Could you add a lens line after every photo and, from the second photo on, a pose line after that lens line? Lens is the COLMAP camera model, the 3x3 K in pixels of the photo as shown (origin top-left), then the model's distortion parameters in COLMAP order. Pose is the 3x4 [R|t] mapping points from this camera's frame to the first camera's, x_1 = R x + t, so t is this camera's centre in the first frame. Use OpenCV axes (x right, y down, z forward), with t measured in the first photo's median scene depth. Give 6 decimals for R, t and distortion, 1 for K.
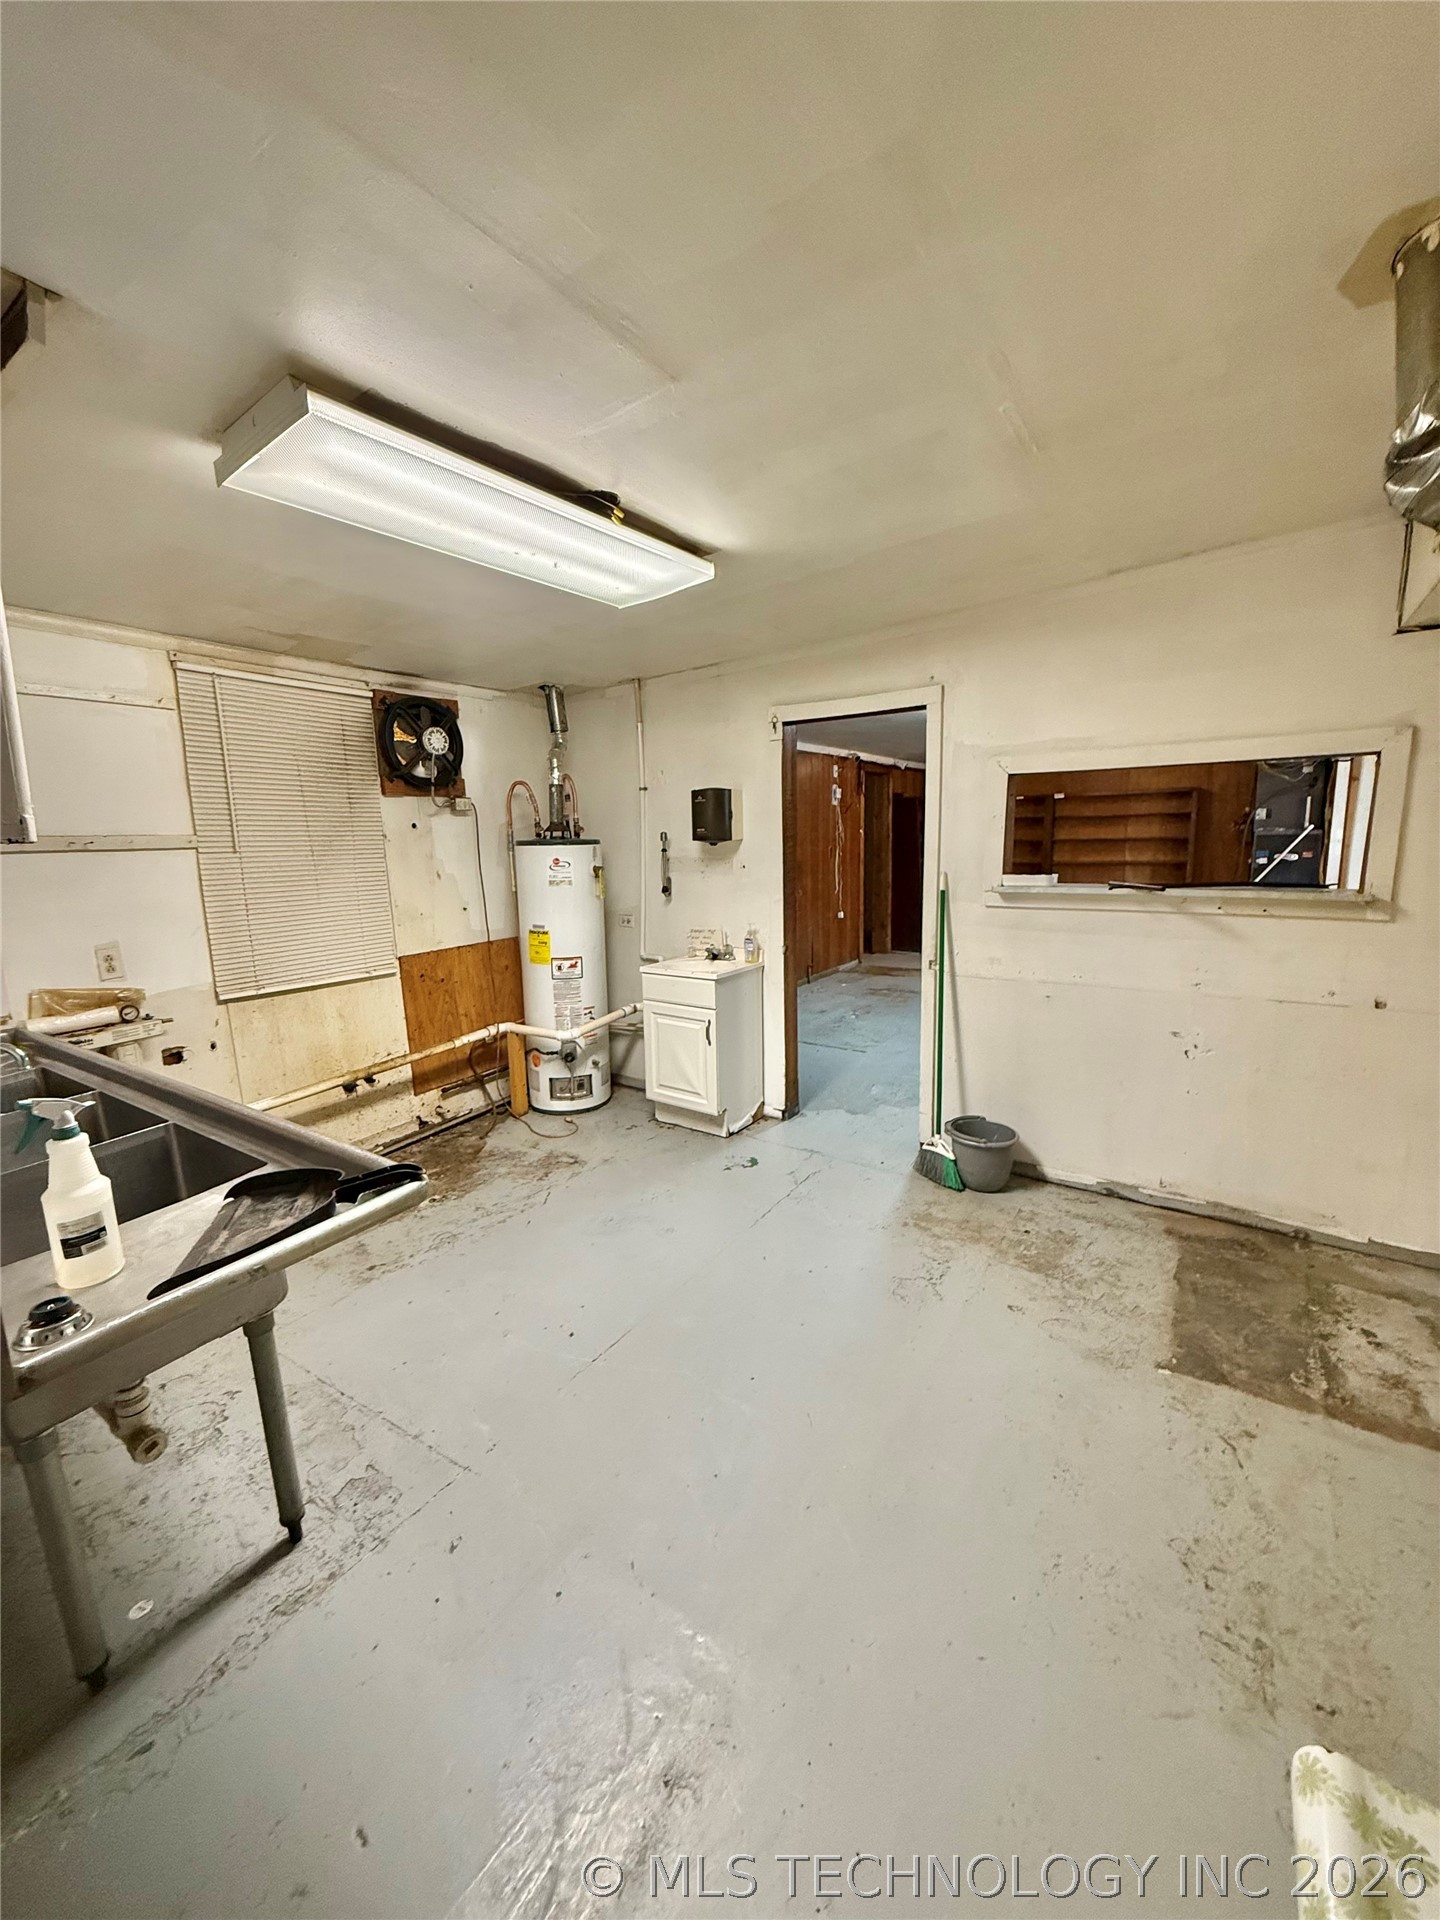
lens RADIAL K [[758.1, 0, 719.9], [0, 758.1, 957.8], [0, 0, 1]] dist [-0.000813, -0.000161]
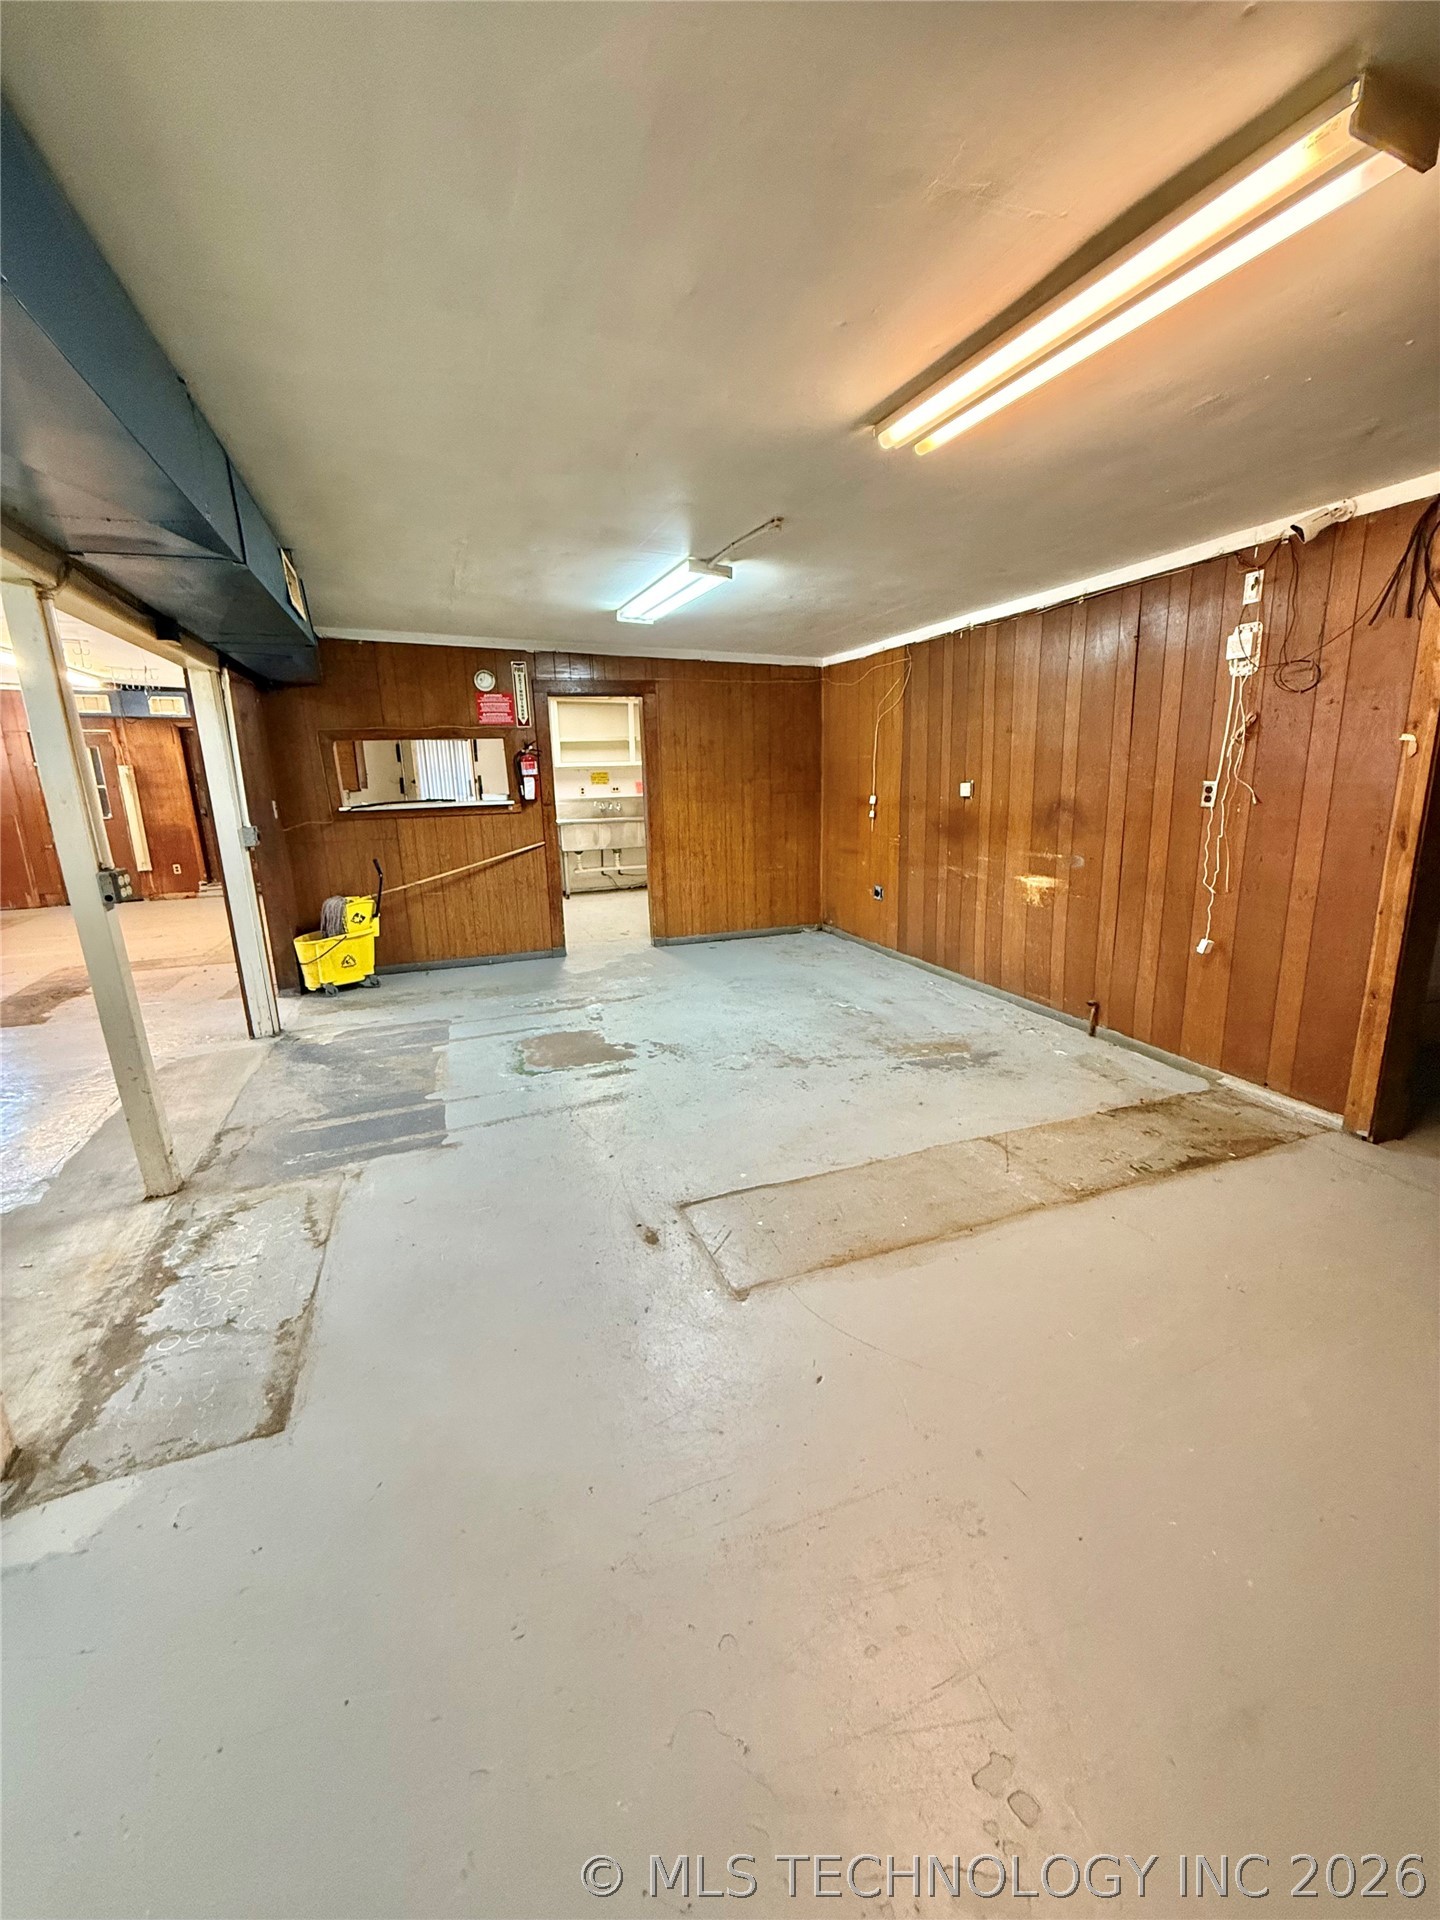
lens RADIAL K [[758.1, 0, 719.9], [0, 758.1, 957.8], [0, 0, 1]] dist [-0.000813, -0.000161]
pose [[-0.584853, 0.235066, -0.776331, 1.406284], [-0.091301, 0.931928, 0.350962, -0.378815], [0.805984, 0.276141, -0.523579, 2.187143]]
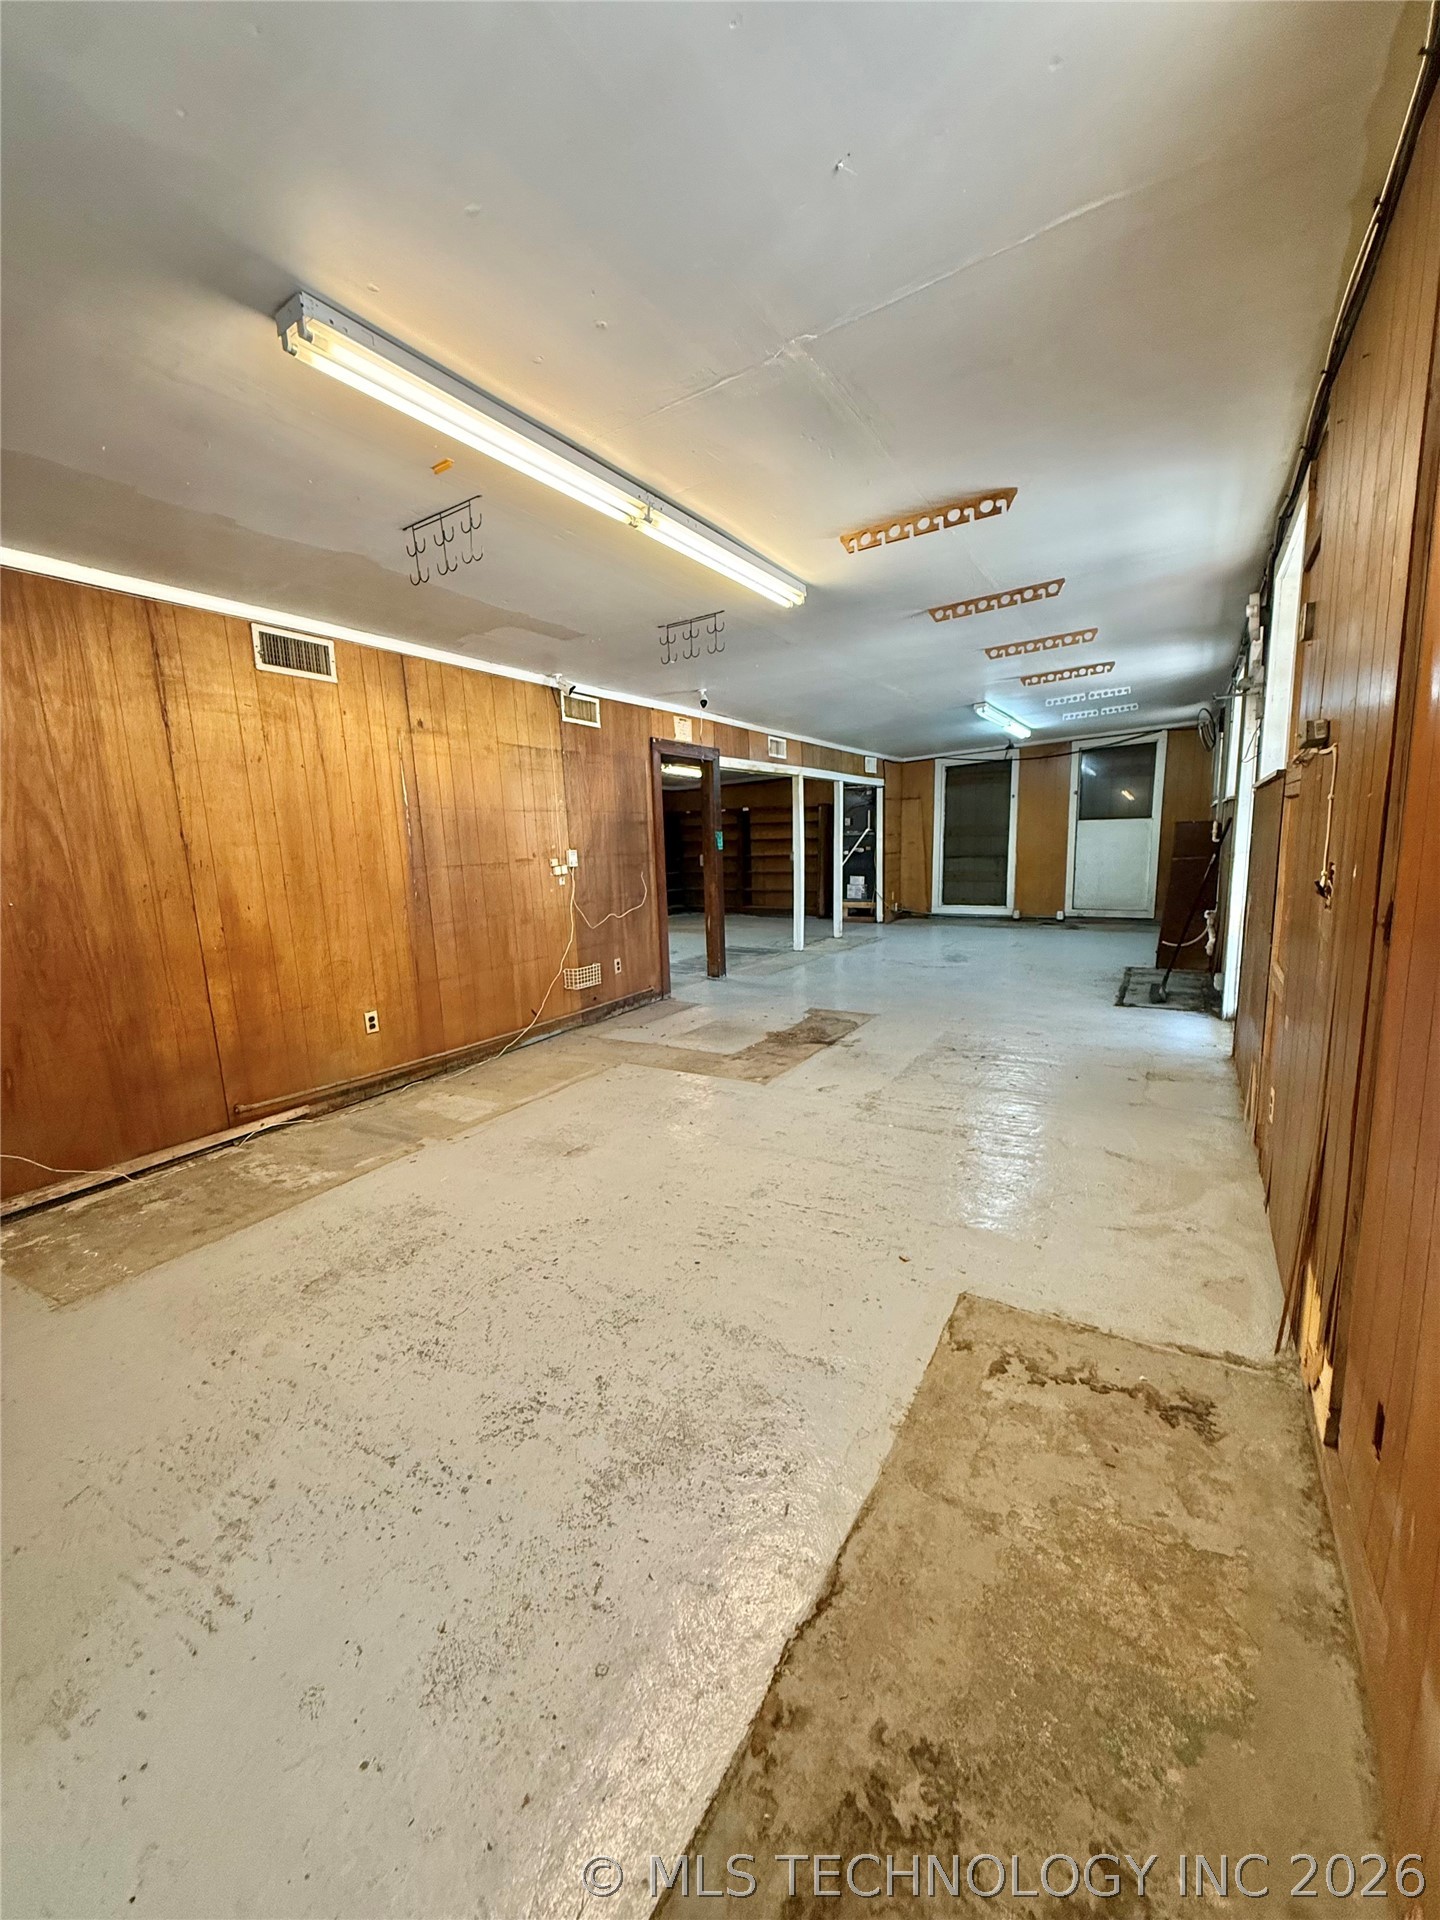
lens RADIAL K [[758.1, 0, 719.9], [0, 758.1, 957.8], [0, 0, 1]] dist [-0.000813, -0.000161]
pose [[0.999071, -0.009946, 0.041937, 0.842177], [0.010386, 0.999893, -0.010282, 0.196990], [-0.041830, 0.010708, 0.999067, -1.032791]]
